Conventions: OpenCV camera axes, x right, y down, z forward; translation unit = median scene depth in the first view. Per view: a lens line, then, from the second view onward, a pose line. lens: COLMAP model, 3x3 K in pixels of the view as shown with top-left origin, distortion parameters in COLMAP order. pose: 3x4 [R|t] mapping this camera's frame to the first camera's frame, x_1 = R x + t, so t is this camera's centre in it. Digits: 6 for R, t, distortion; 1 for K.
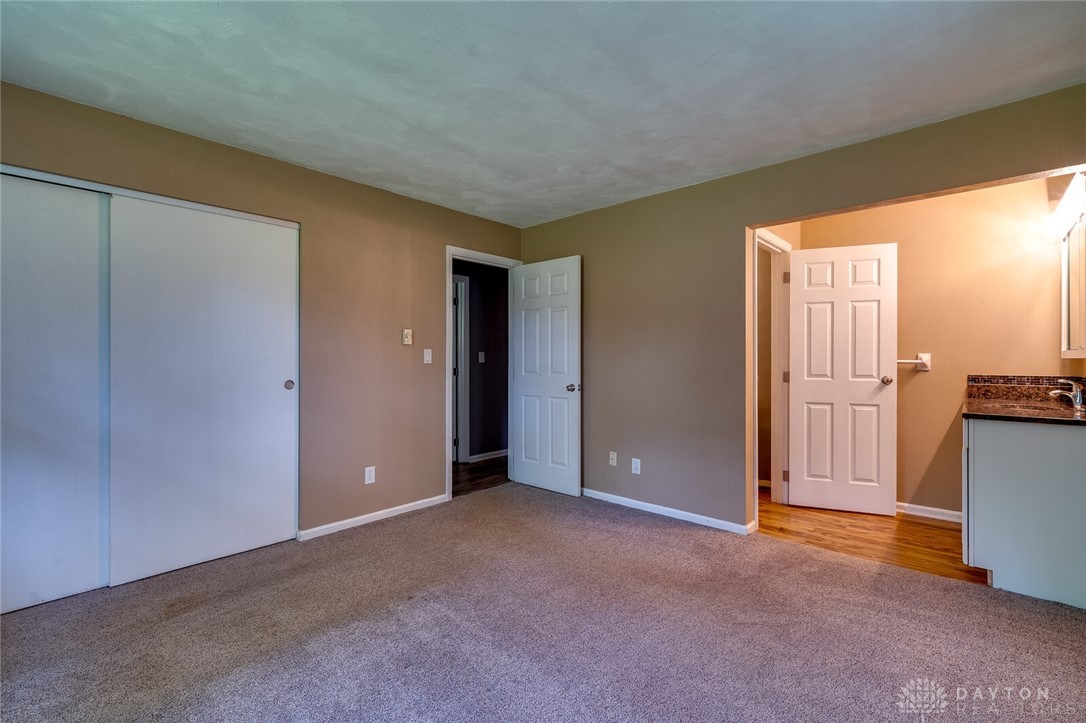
lens RADIAL K [[477.6, 0, 544.4], [0, 477.6, 358.9], [0, 0, 1]] dist [0.006906, 0.000009]
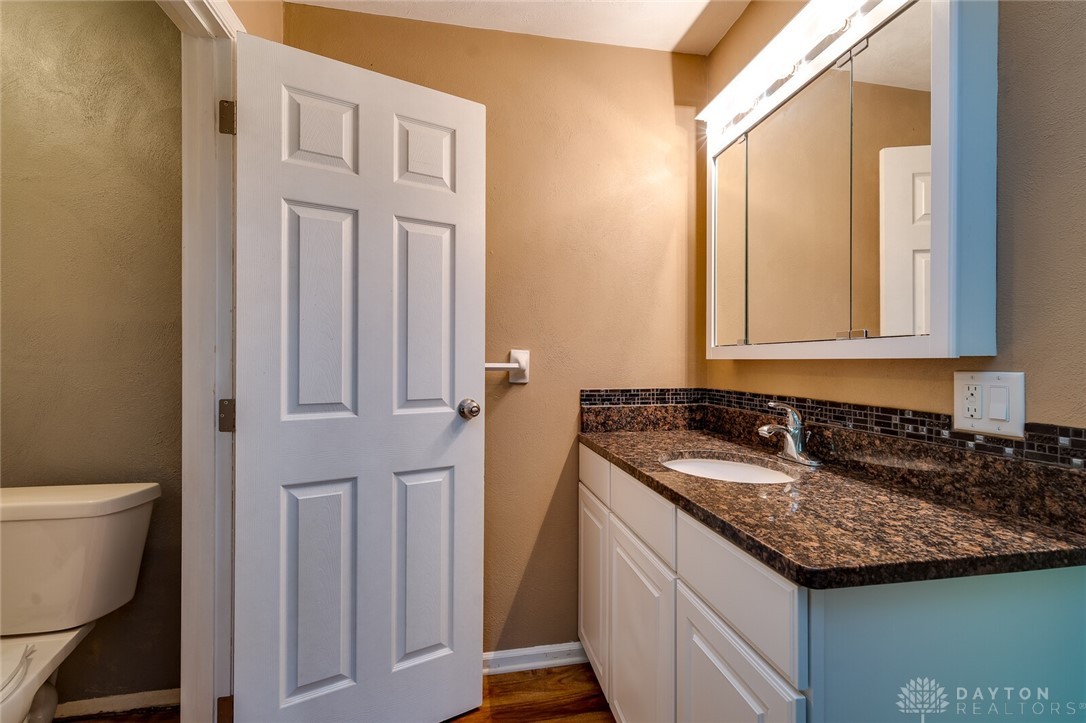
lens RADIAL K [[477.6, 0, 544.4], [0, 477.6, 358.9], [0, 0, 1]] dist [0.006906, 0.000009]
pose [[0.606020, 0.002109, 0.795446, 0.402689], [0.000117, 0.999996, -0.002740, -0.000483], [-0.795449, 0.001753, 0.606018, 0.670259]]
